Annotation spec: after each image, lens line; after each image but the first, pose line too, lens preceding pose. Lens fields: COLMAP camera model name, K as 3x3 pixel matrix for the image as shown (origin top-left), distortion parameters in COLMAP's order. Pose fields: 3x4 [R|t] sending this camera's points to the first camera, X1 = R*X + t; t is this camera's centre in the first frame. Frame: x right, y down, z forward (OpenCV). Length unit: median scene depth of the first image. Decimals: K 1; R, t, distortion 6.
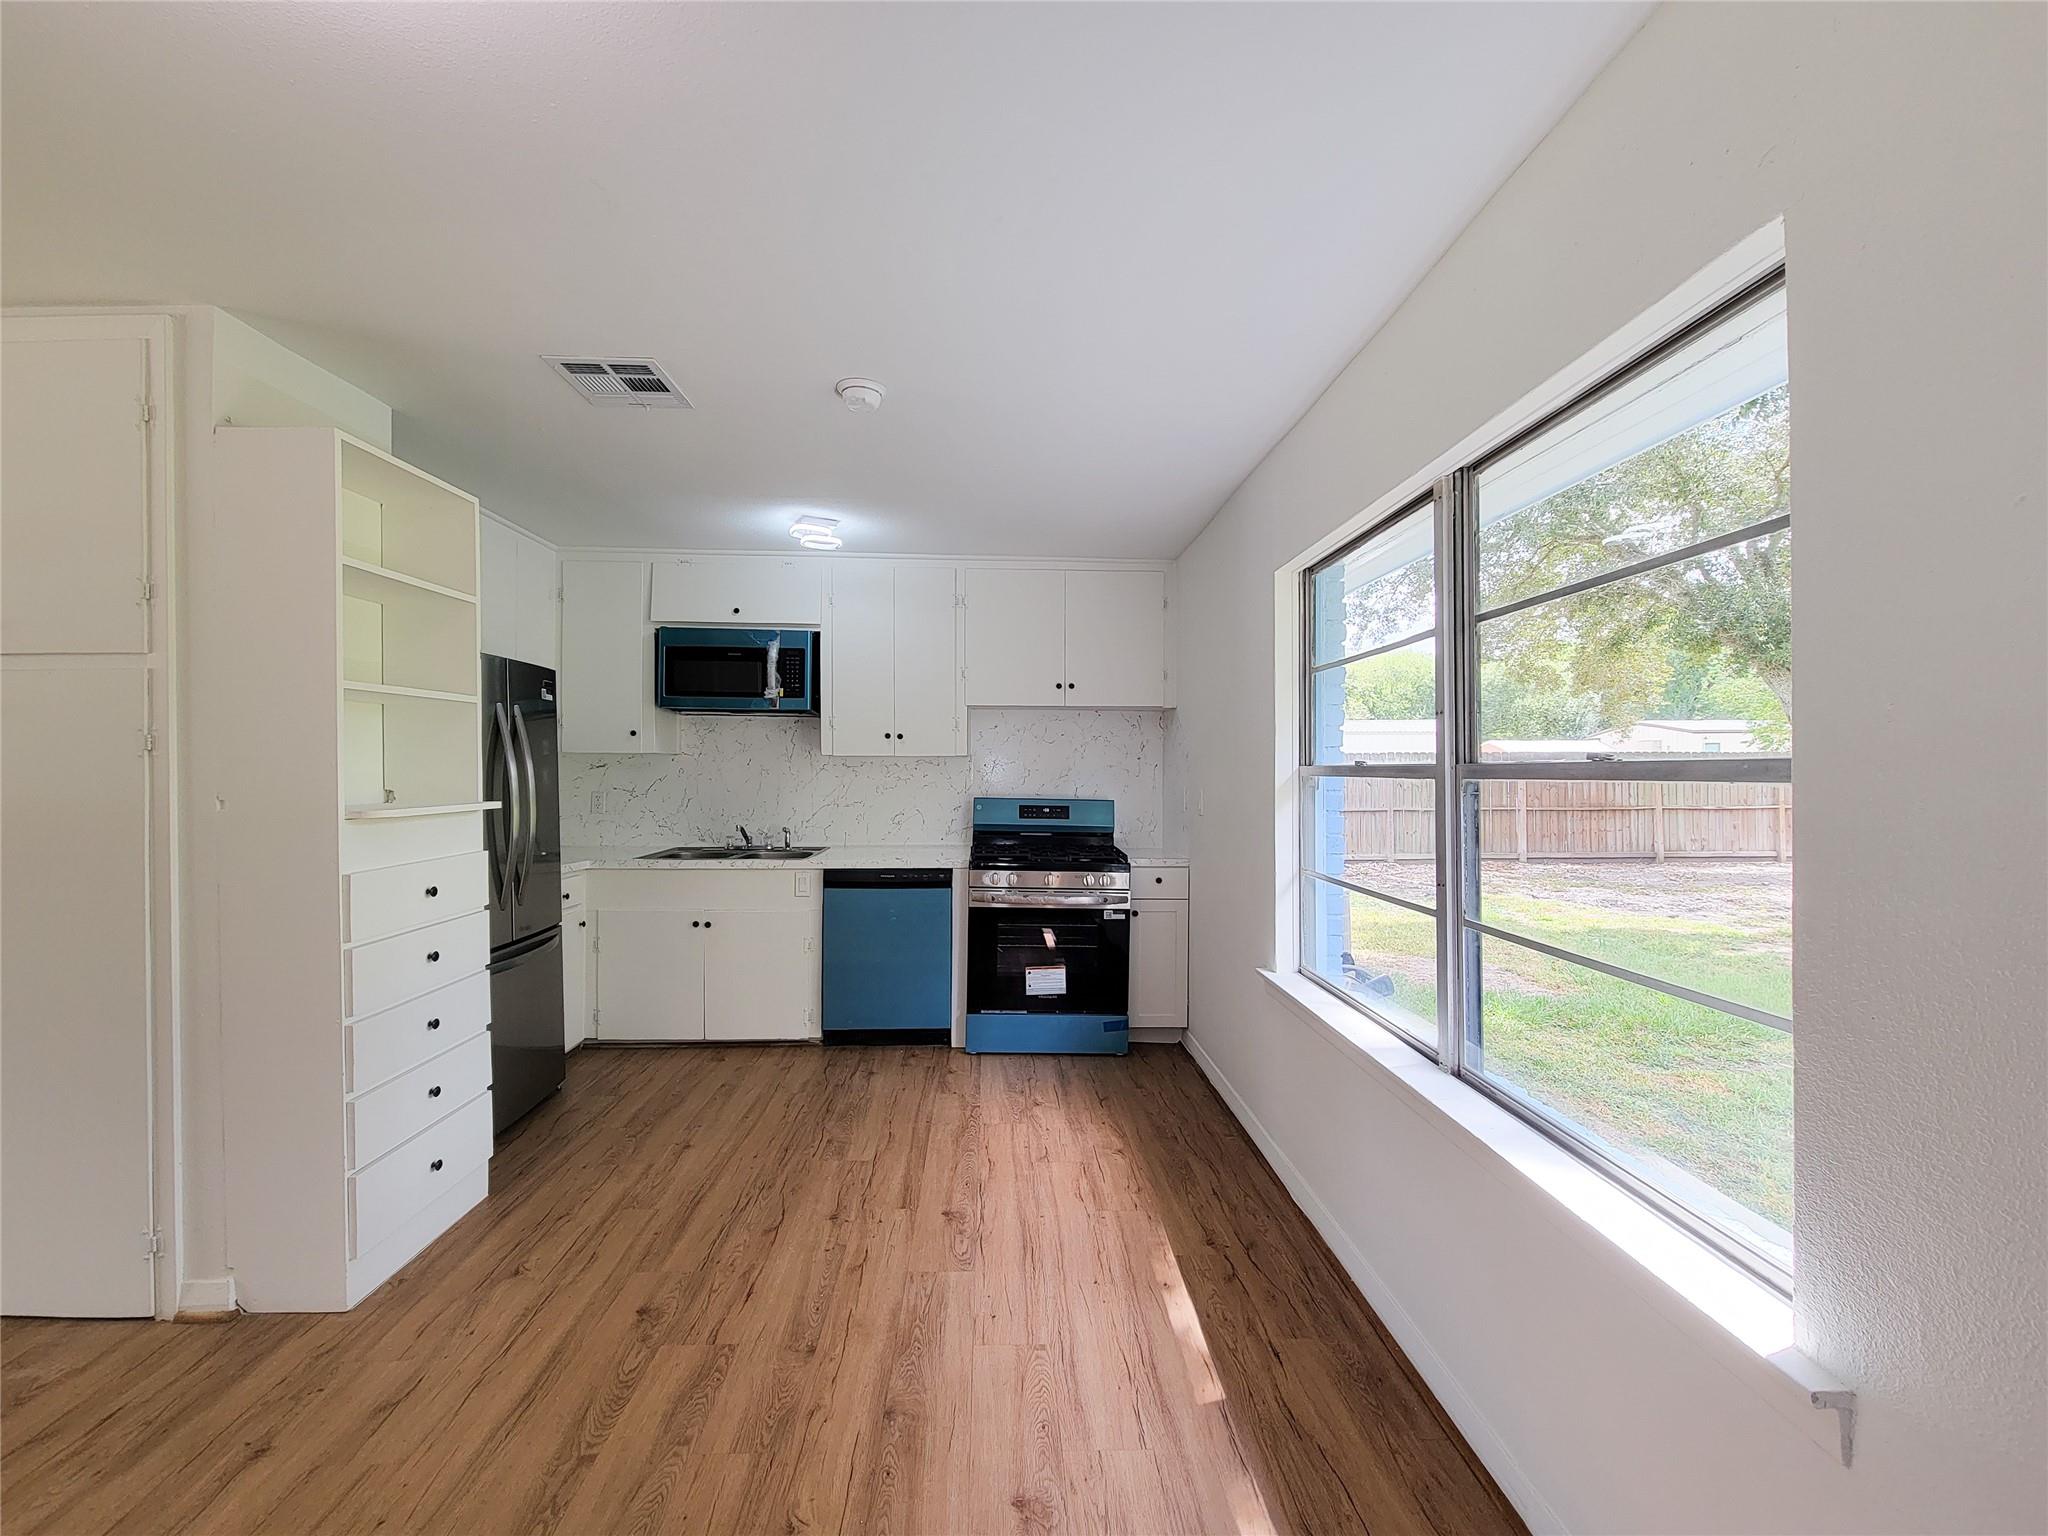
lens RADIAL K [[843.8, 0, 1025.9], [0, 843.8, 773.0], [0, 0, 1]] dist [0.001256, -0.001039]
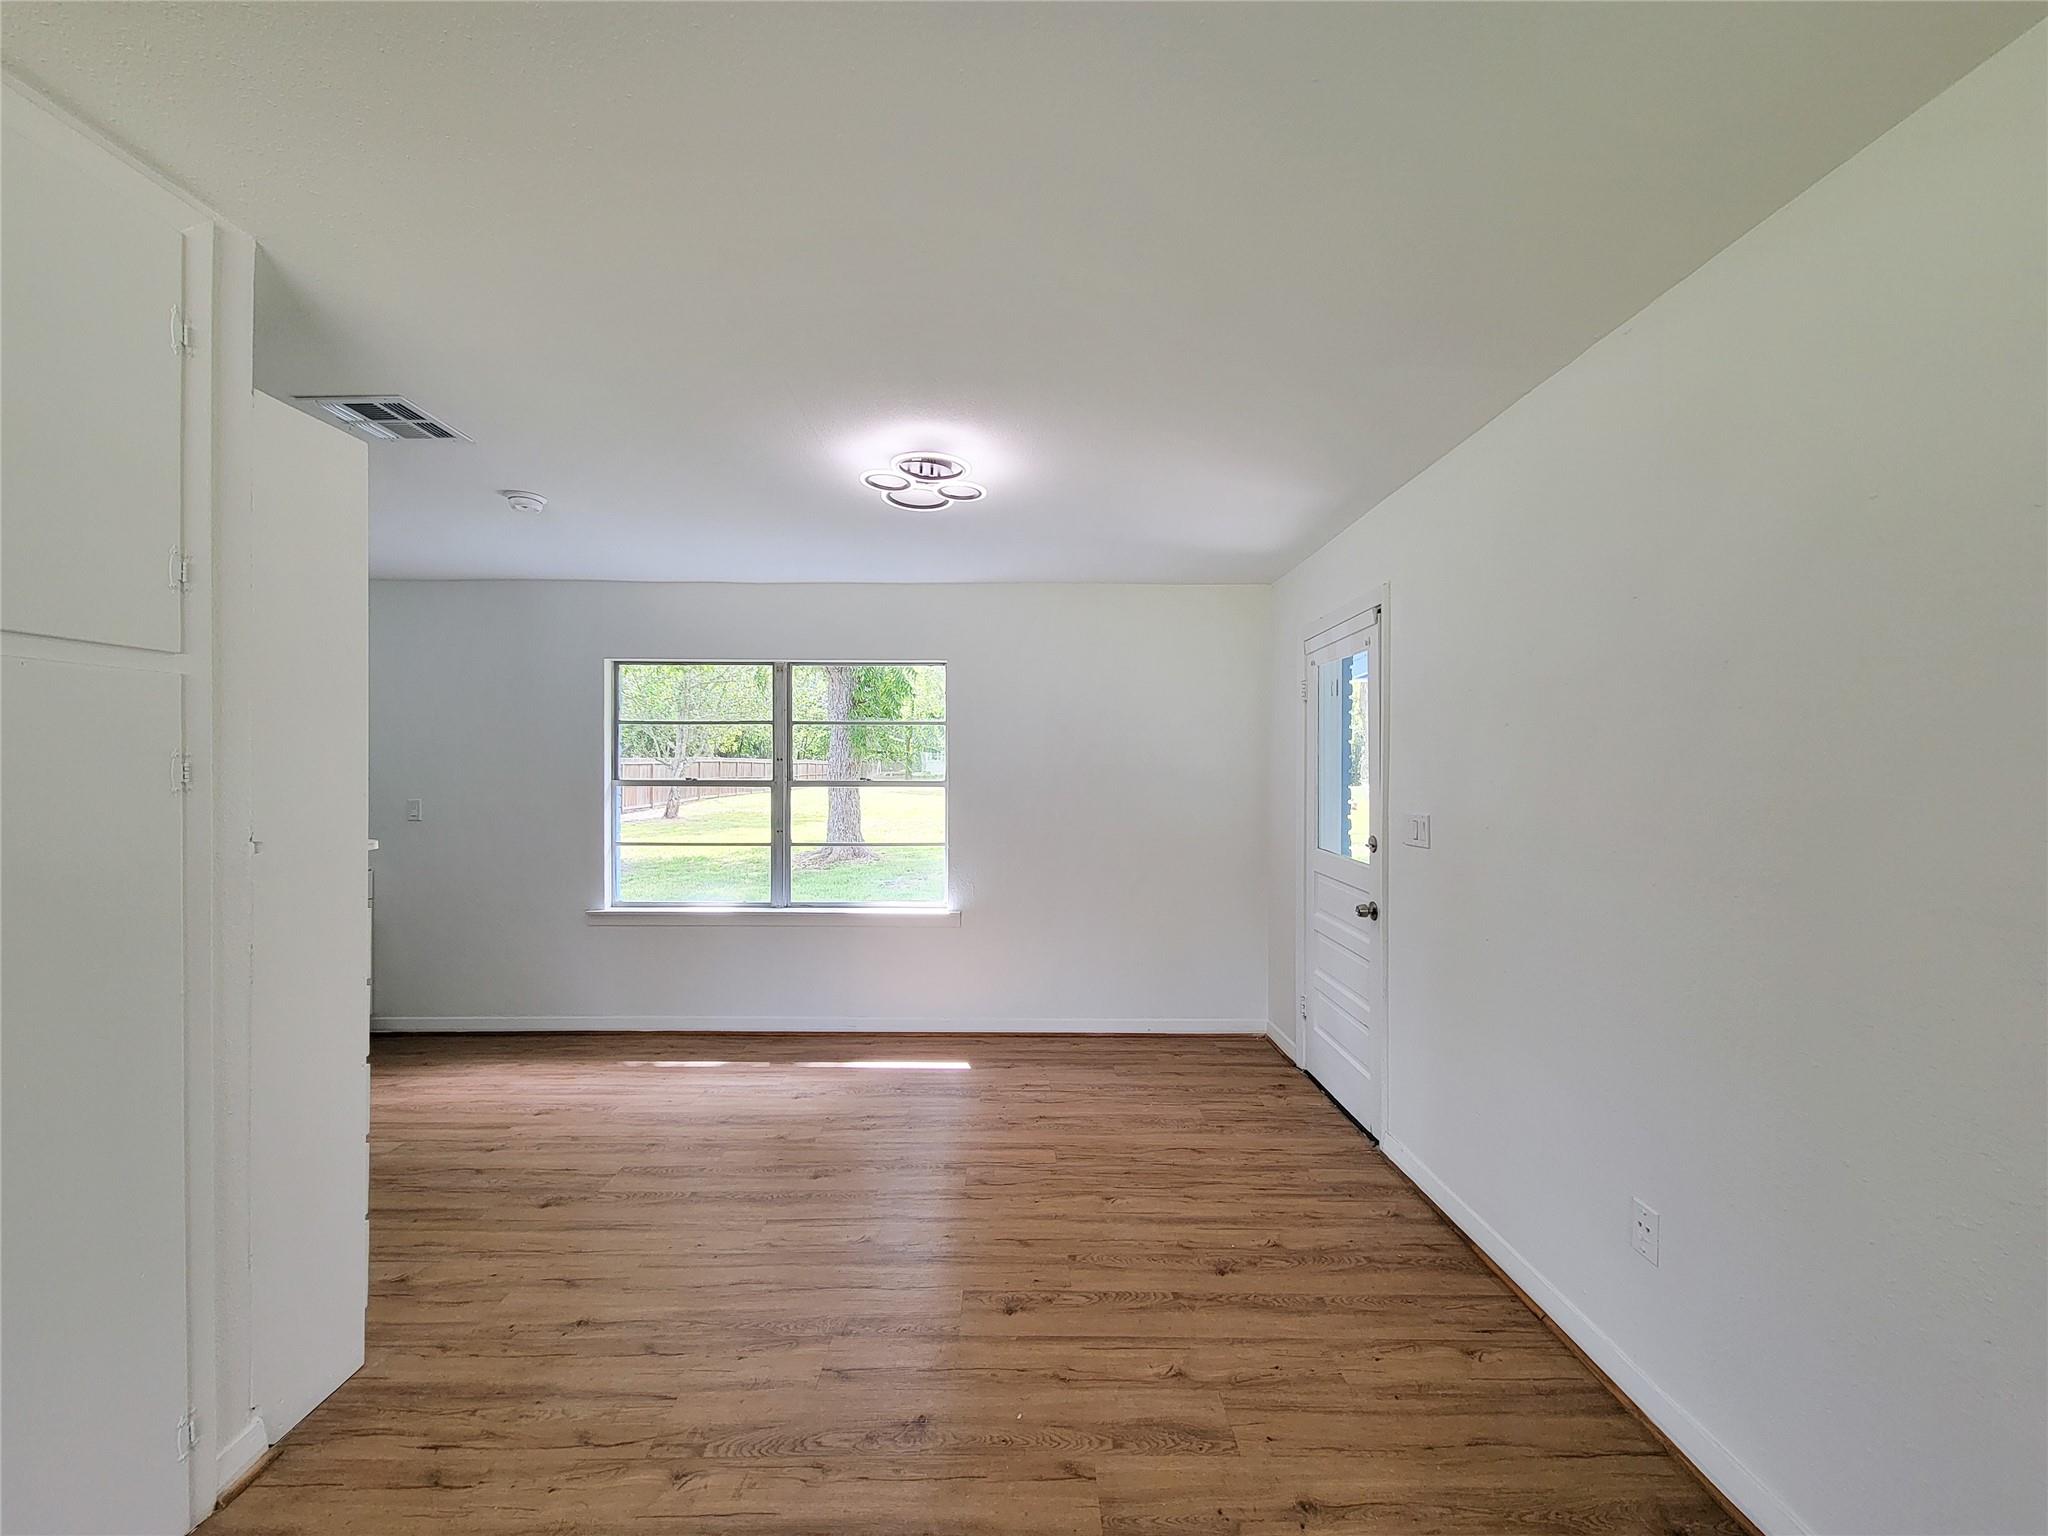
lens RADIAL K [[825.9, 0, 1019.3], [0, 825.9, 774.4], [0, 0, 1]] dist [0.011471, -0.007548]
pose [[0.032481, -0.004341, 0.999463, -1.112743], [-0.000066, 0.999991, 0.004345, -0.023850], [-0.999472, -0.000207, 0.032481, 0.146226]]
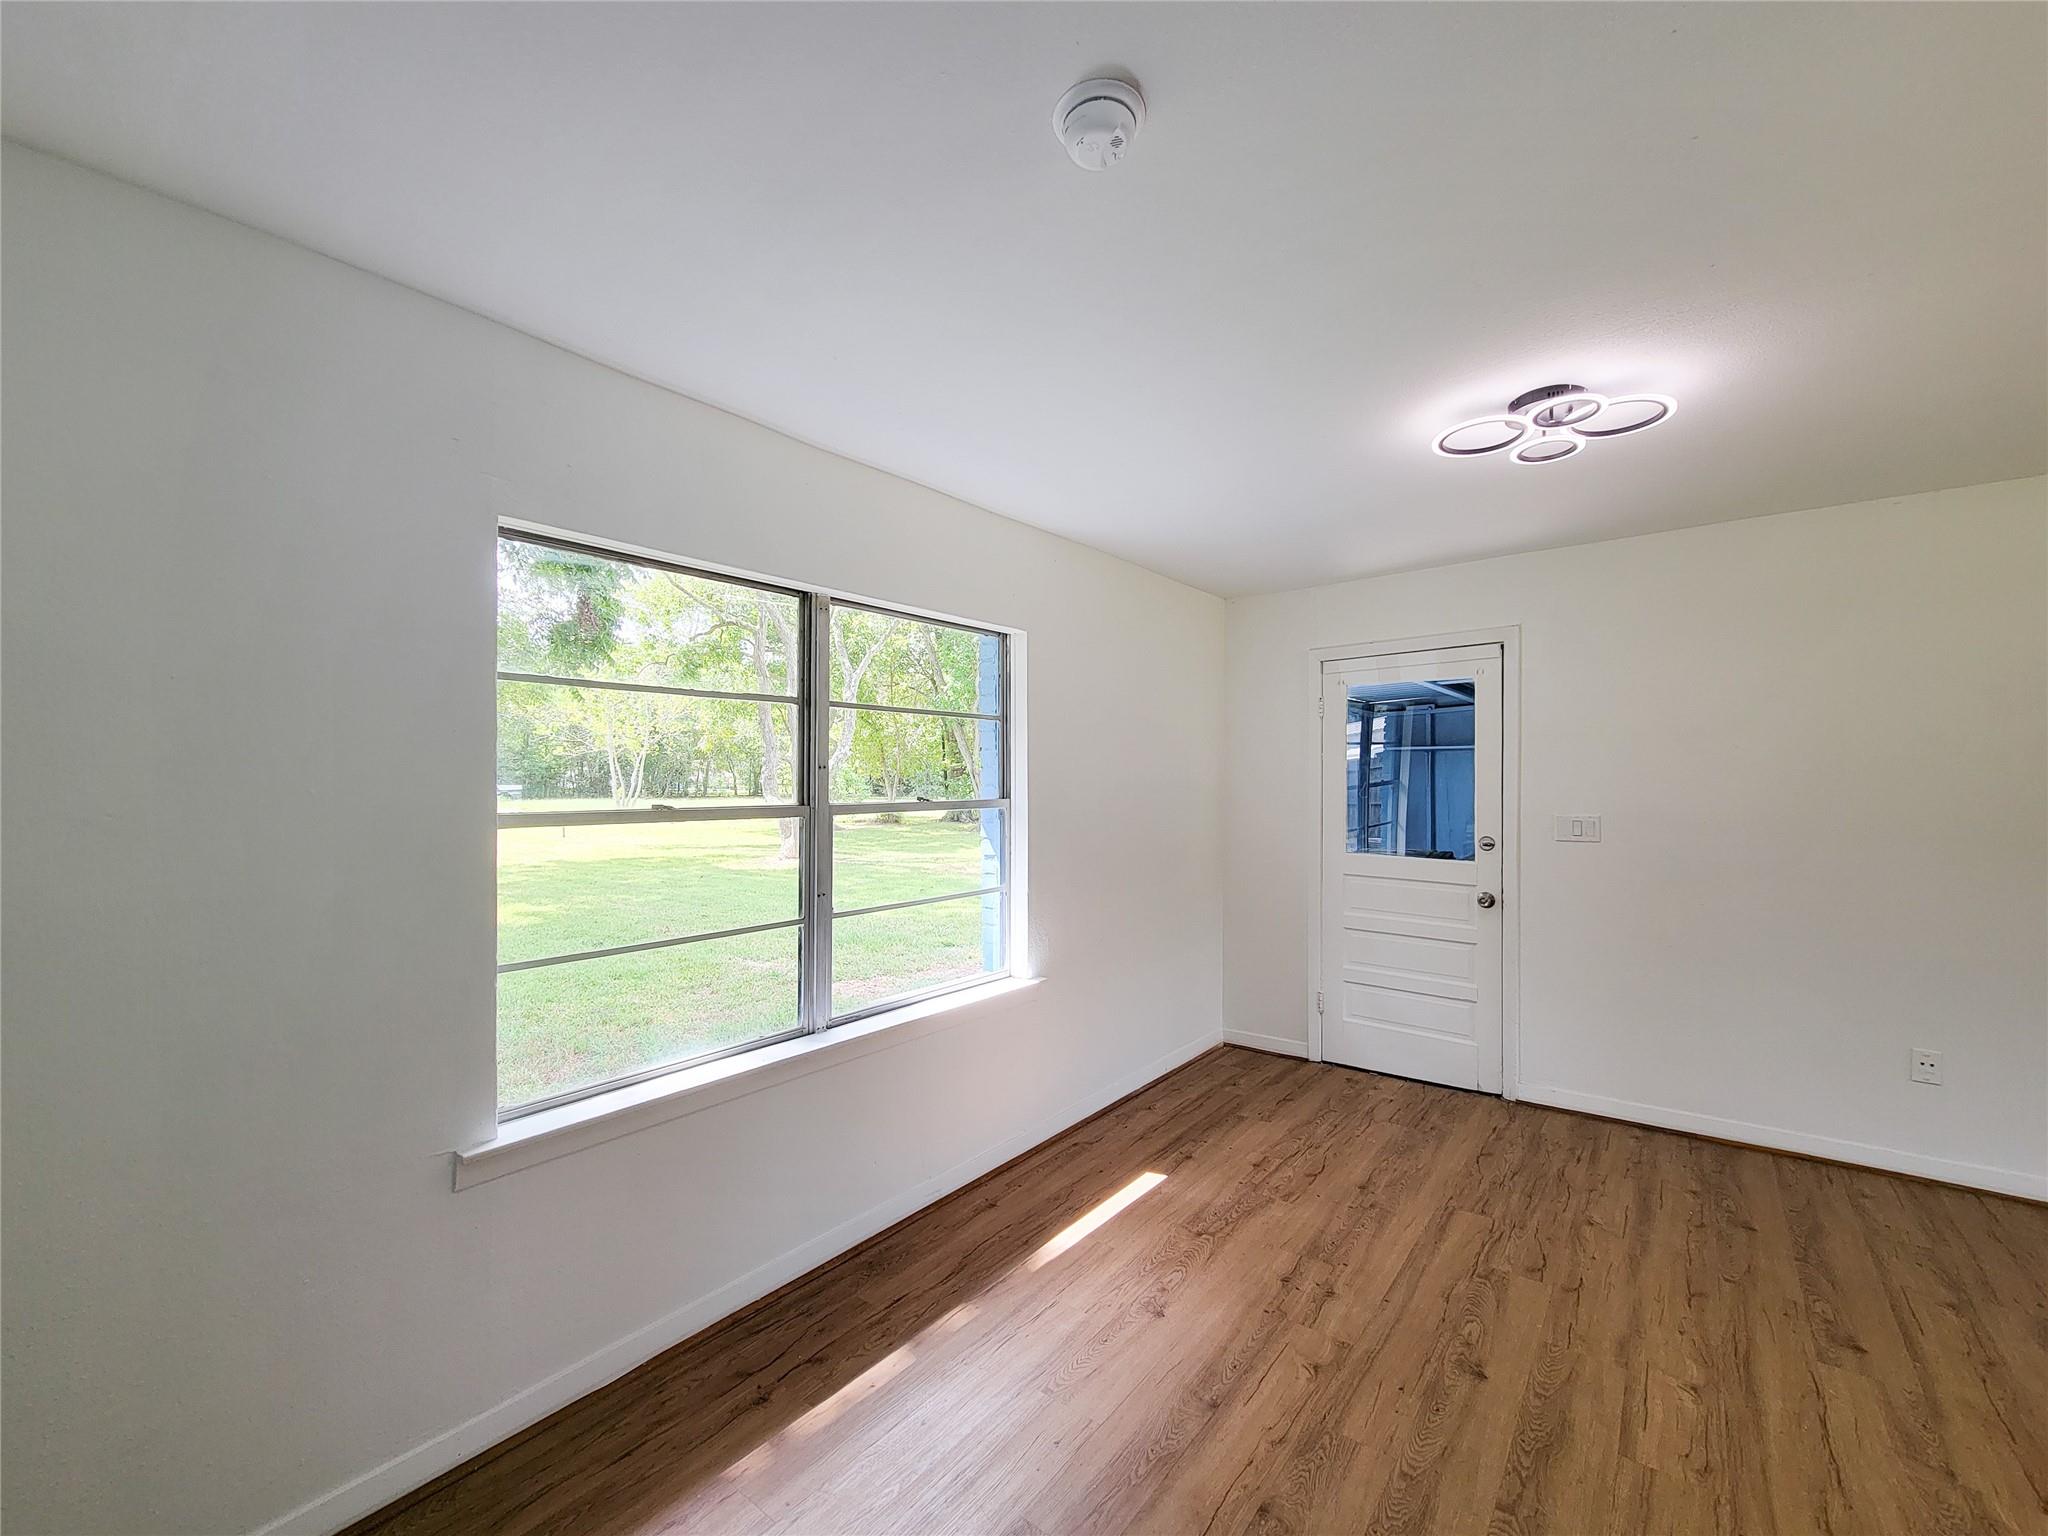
lens RADIAL K [[843.8, 0, 1025.9], [0, 843.8, 773.0], [0, 0, 1]] dist [0.001256, -0.001039]
pose [[-0.756526, 0.007710, 0.653918, -0.384870], [0.005929, 0.999970, -0.004930, -0.032124], [-0.653936, 0.000147, -0.756550, 1.091954]]
